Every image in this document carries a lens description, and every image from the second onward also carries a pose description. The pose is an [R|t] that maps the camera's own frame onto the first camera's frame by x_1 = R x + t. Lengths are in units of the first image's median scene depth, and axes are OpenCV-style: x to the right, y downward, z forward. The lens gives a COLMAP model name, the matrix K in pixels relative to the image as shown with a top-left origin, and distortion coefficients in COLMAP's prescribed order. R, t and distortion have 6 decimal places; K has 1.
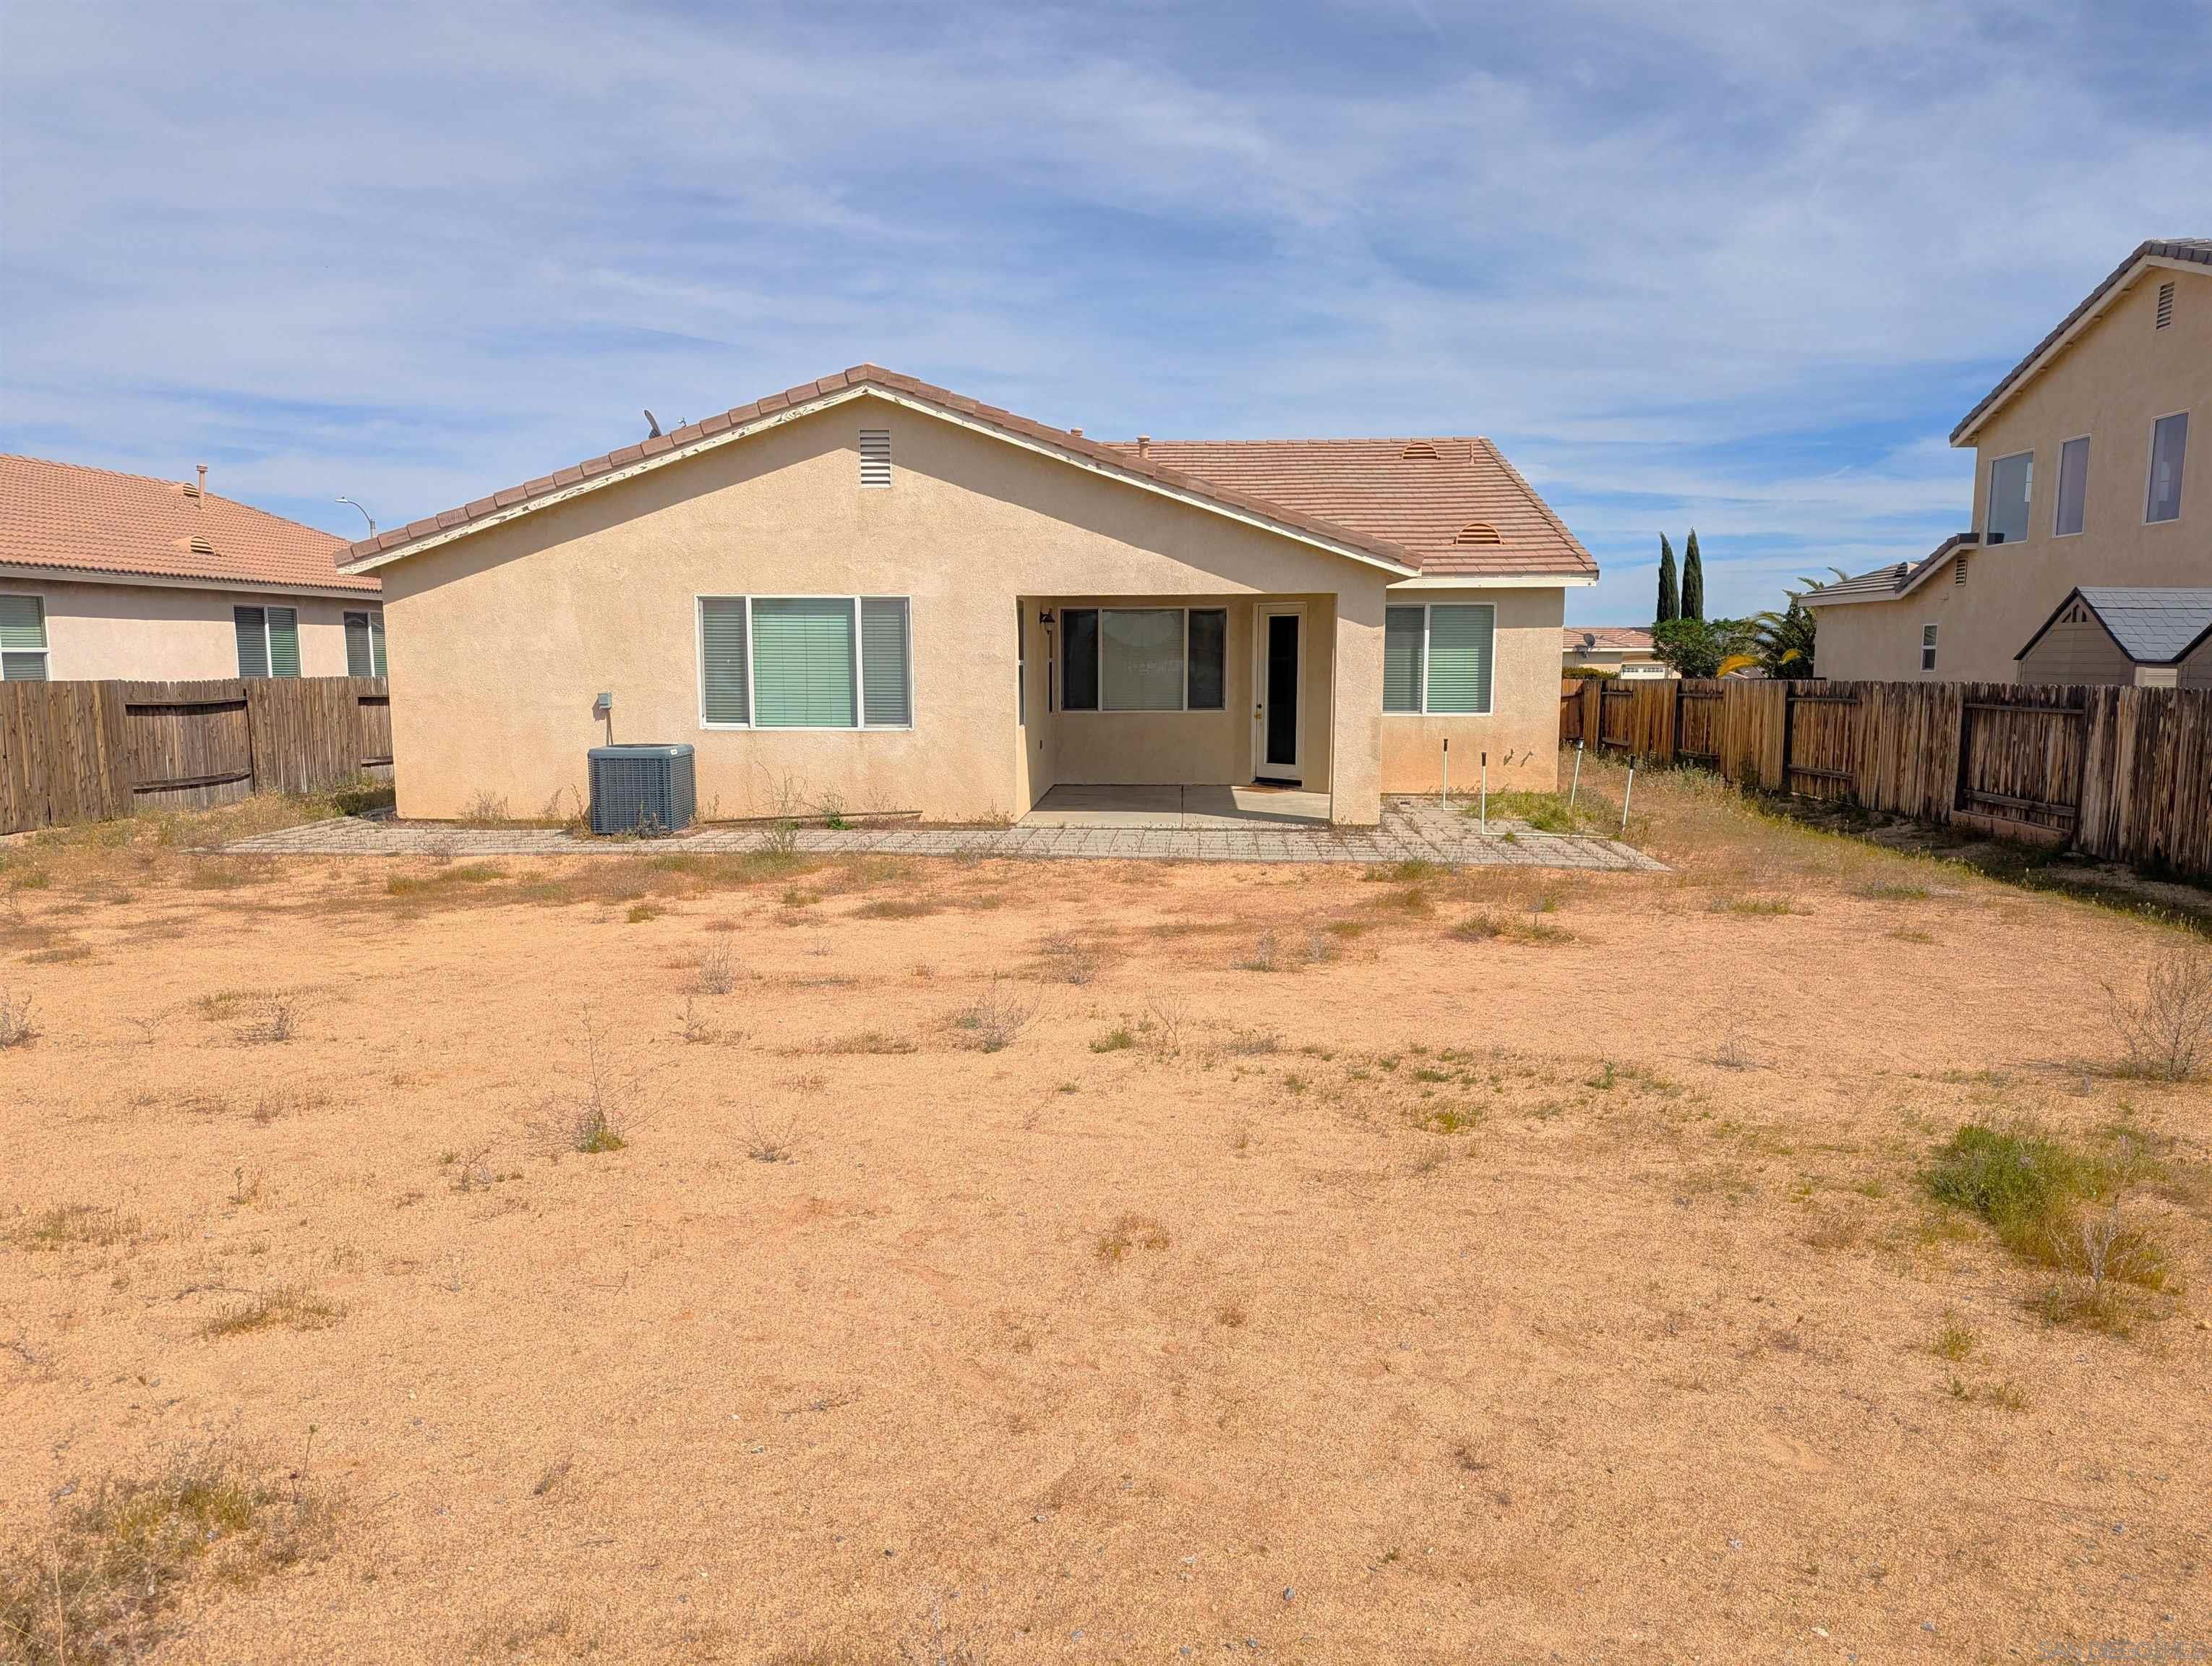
lens RADIAL K [[1557.0, 0, 1097.6], [0, 1557.0, 842.4], [0, 0, 1]] dist [0.059501, -0.052623]
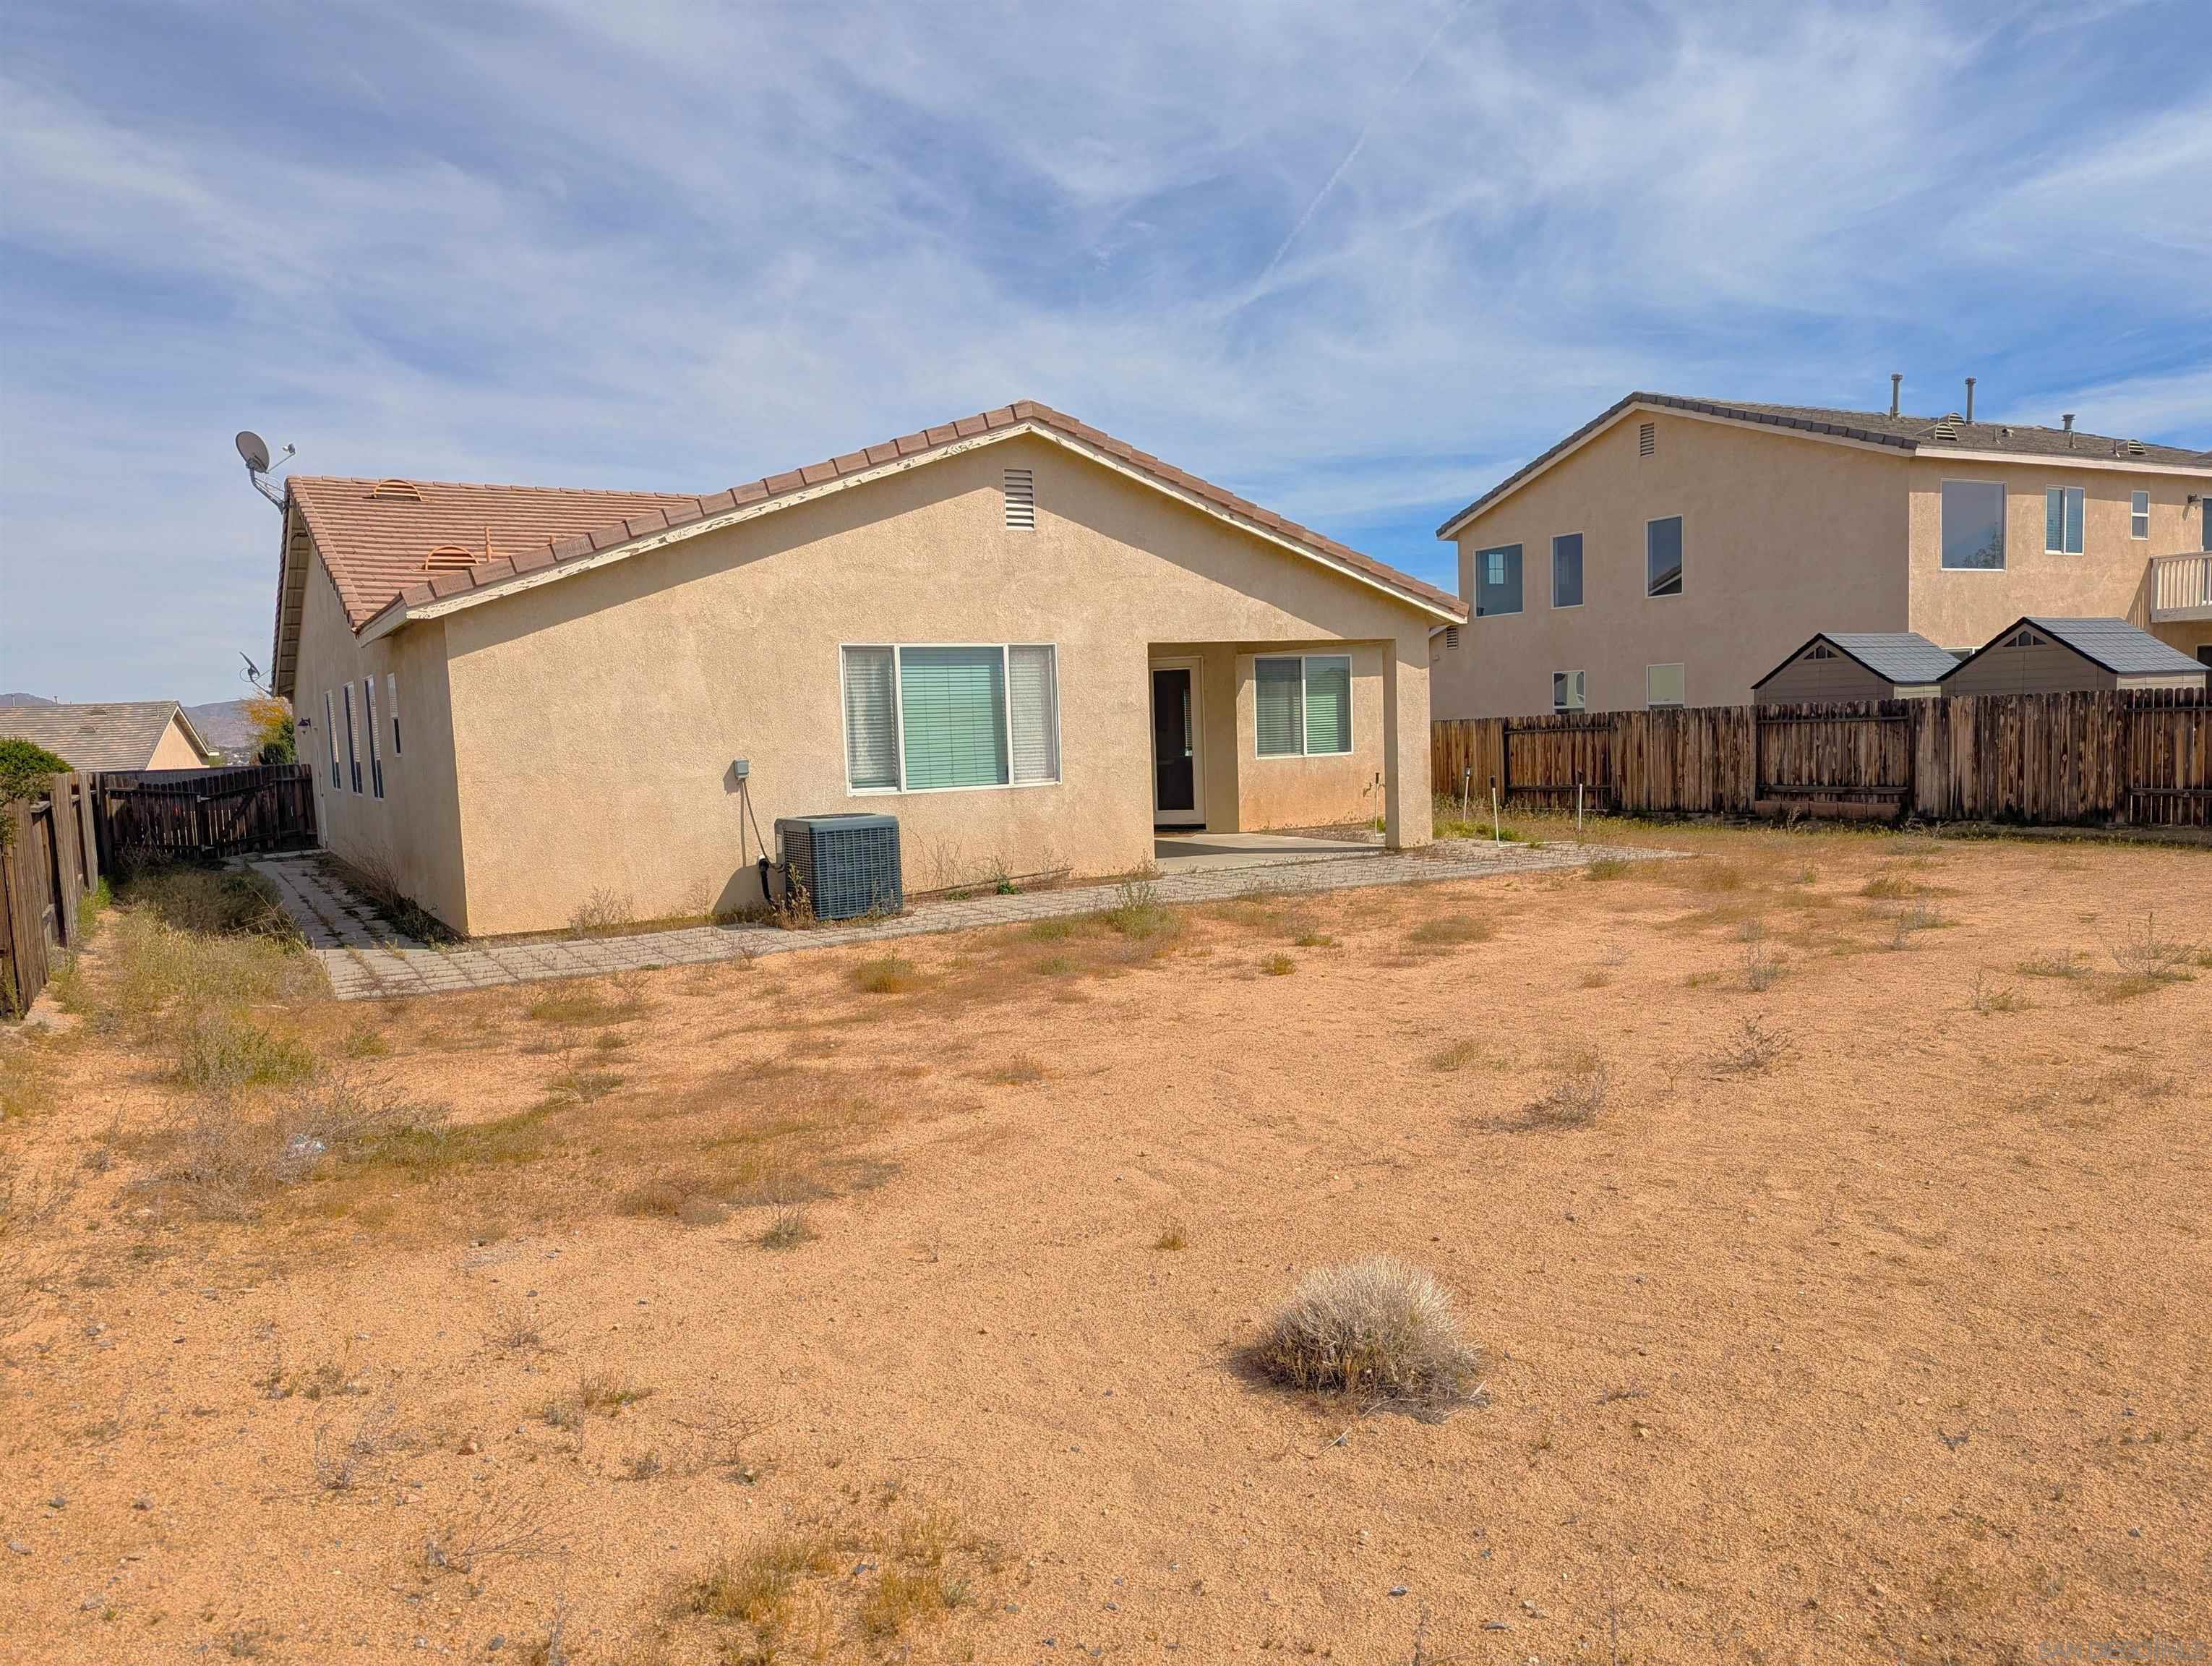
lens RADIAL K [[1557.0, 0, 1097.6], [0, 1557.0, 842.4], [0, 0, 1]] dist [0.059501, -0.052623]
pose [[0.831452, -0.073013, 0.550778, -0.633565], [0.104784, 0.994145, -0.026394, -0.009229], [-0.545626, 0.079658, 0.834234, 0.201074]]
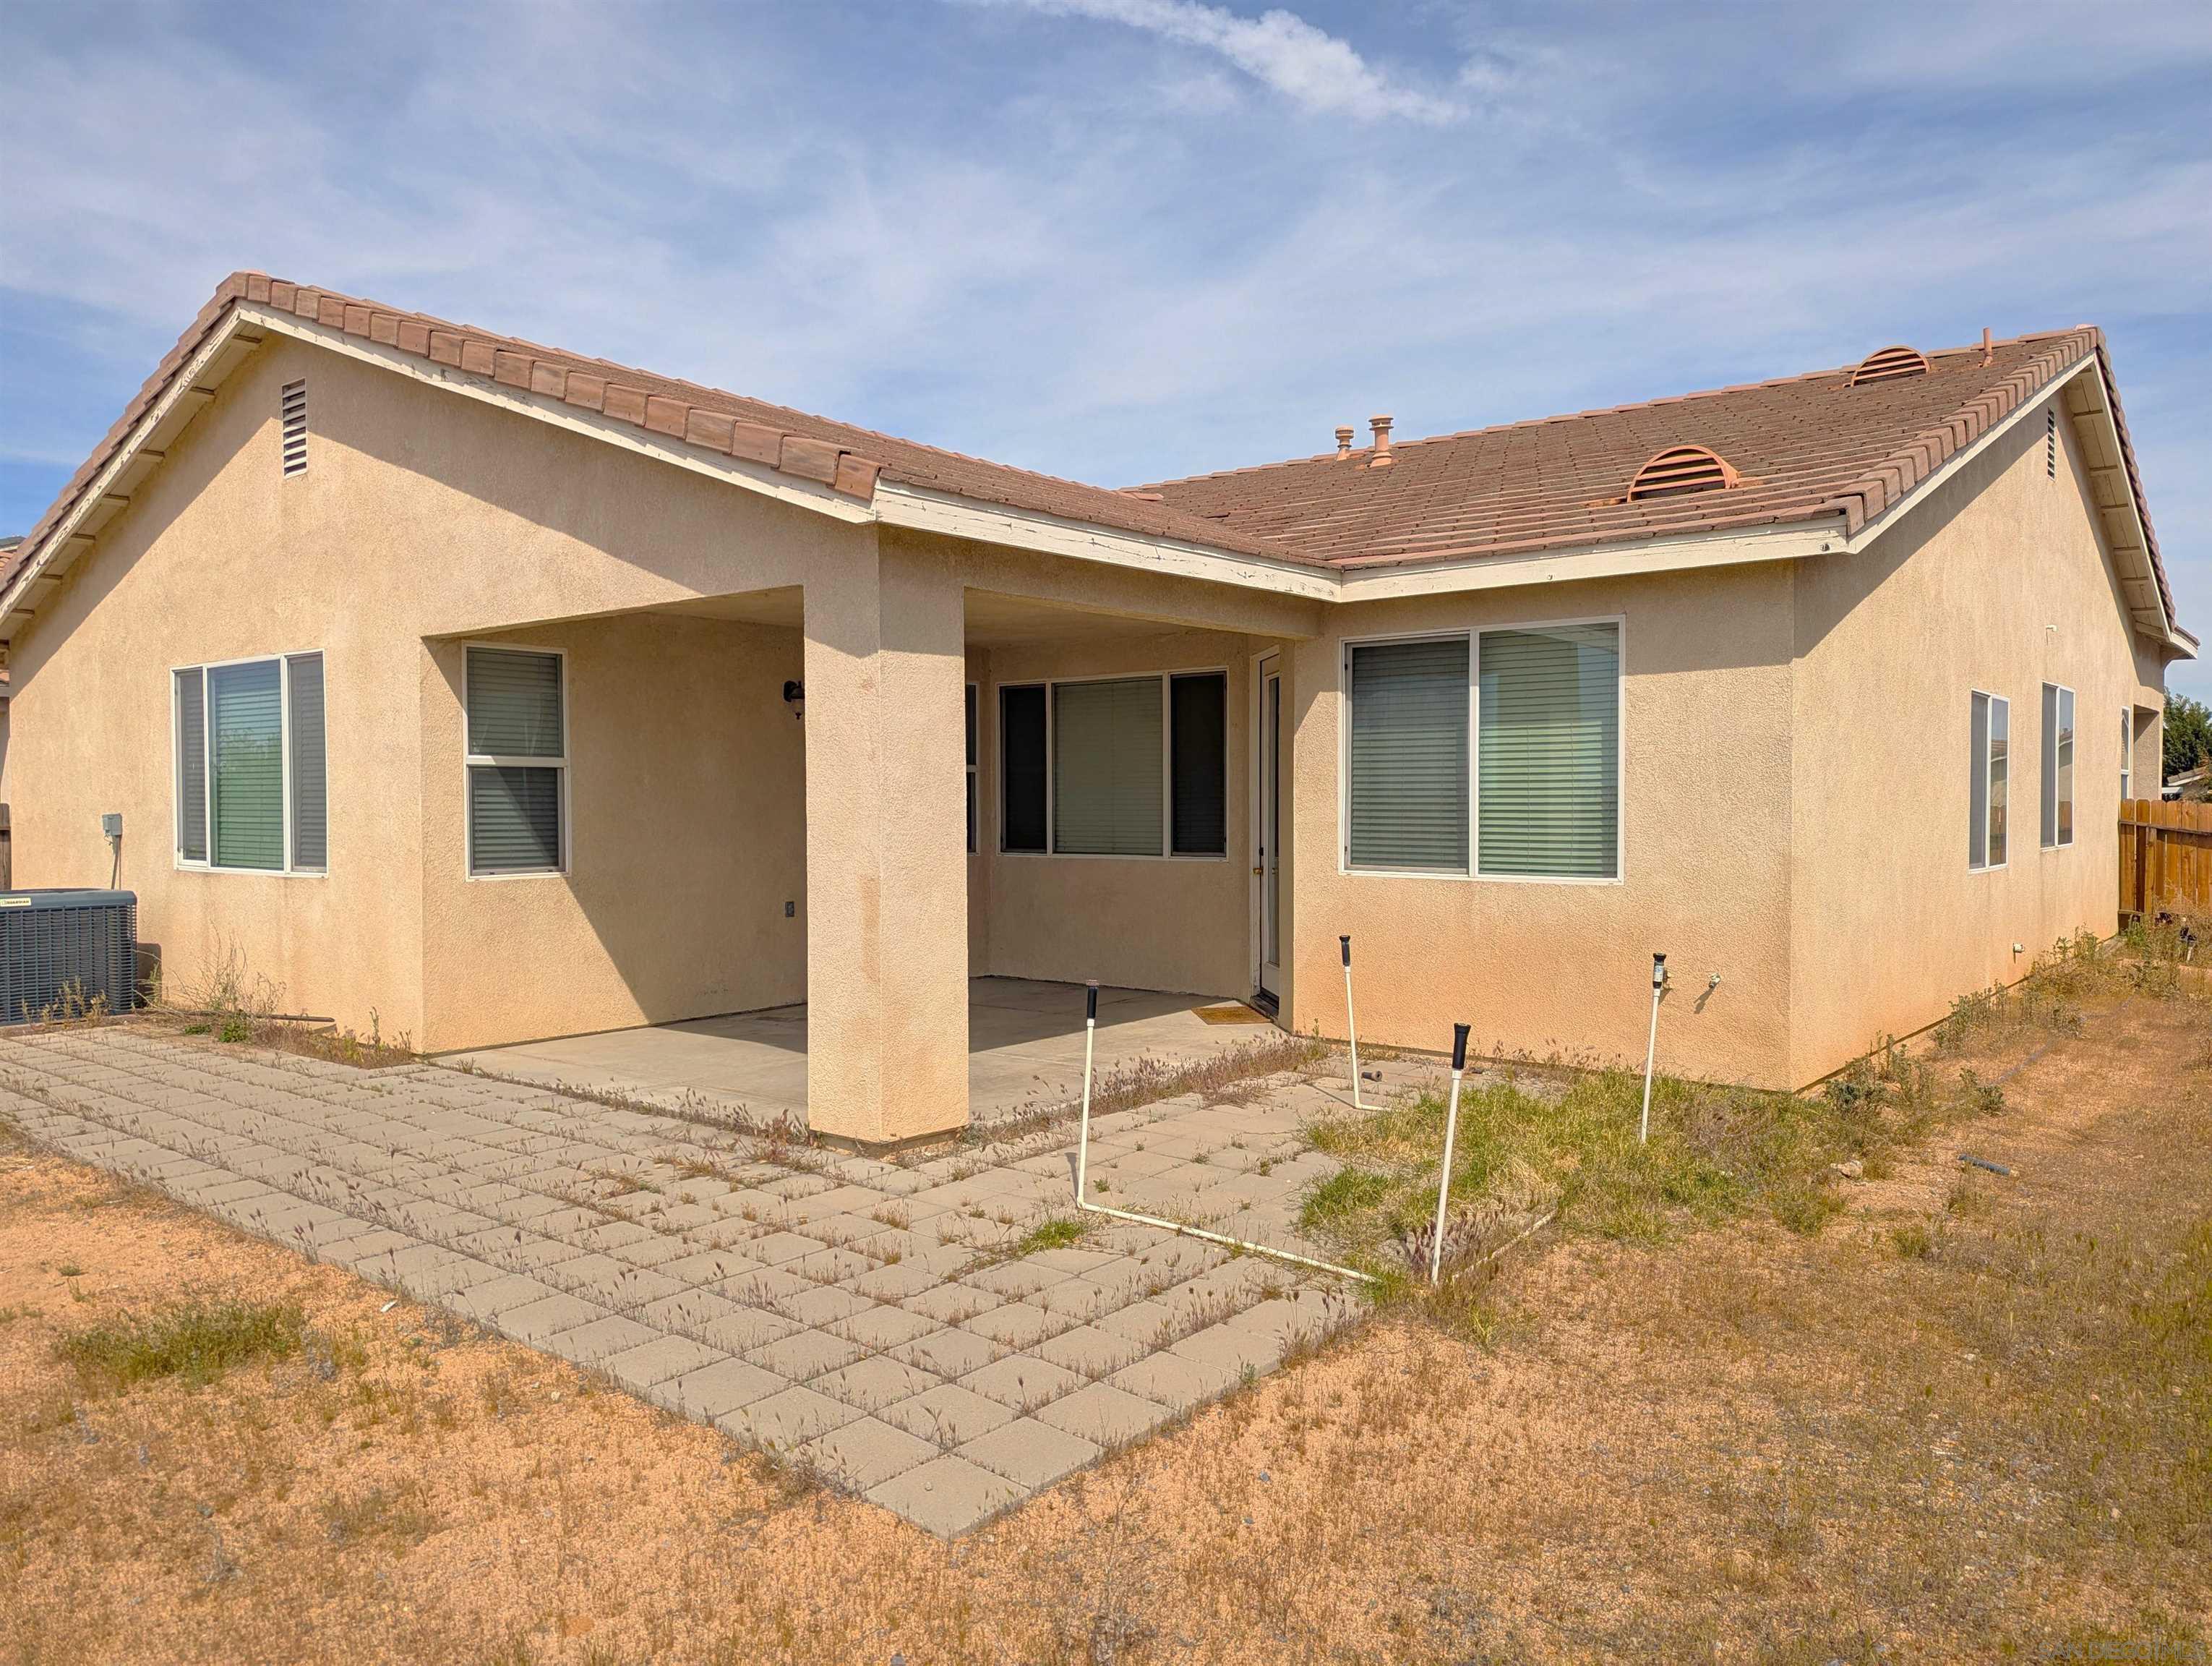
lens RADIAL K [[1557.0, 0, 1097.6], [0, 1557.0, 842.4], [0, 0, 1]] dist [0.059501, -0.052623]
pose [[0.805885, 0.015293, -0.591874, 0.465933], [-0.067517, 0.995519, -0.066207, -0.066413], [0.588210, 0.093317, 0.803306, 0.703249]]
